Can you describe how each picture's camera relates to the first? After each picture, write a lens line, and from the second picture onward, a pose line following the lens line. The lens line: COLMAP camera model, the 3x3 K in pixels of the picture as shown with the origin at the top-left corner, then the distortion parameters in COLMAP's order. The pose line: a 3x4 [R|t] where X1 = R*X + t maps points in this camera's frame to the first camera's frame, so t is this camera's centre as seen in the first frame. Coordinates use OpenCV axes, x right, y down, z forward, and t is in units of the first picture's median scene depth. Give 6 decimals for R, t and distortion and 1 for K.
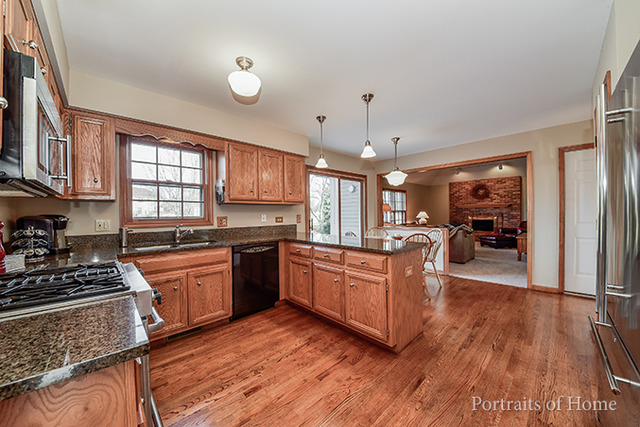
lens RADIAL K [[231.7, 0, 323.7], [0, 231.7, 213.6], [0, 0, 1]] dist [0.000910, -0.001141]
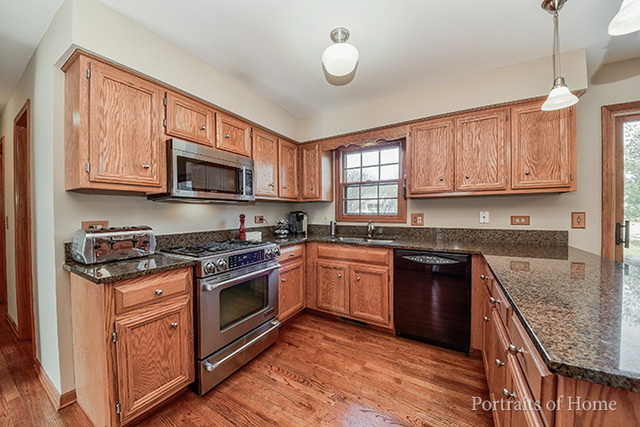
lens RADIAL K [[231.7, 0, 316.4], [0, 231.7, 212.4], [0, 0, 1]] dist [0.000910, -0.001141]
pose [[0.254486, 0.010892, -0.967015, 0.326129], [0.004017, 0.999916, 0.012320, -0.003821], [0.967068, -0.007019, 0.254421, 0.463709]]
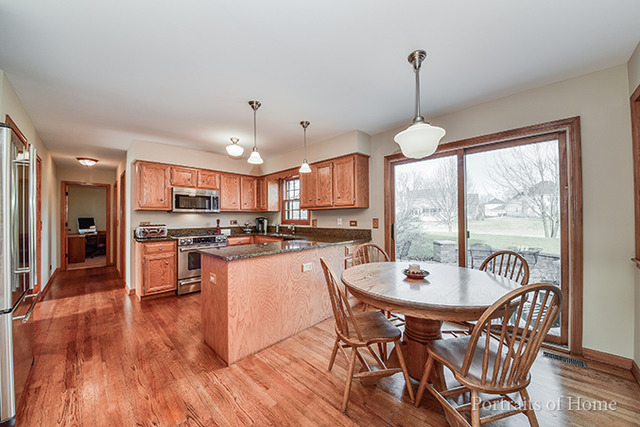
lens RADIAL K [[231.7, 0, 322.0], [0, 231.7, 215.4], [0, 0, 1]] dist [0.000910, -0.001141]
pose [[0.024418, 0.003921, -0.999694, 1.062441], [0.005903, 0.999974, 0.004067, -0.017498], [0.999684, -0.006001, 0.024394, 1.114450]]
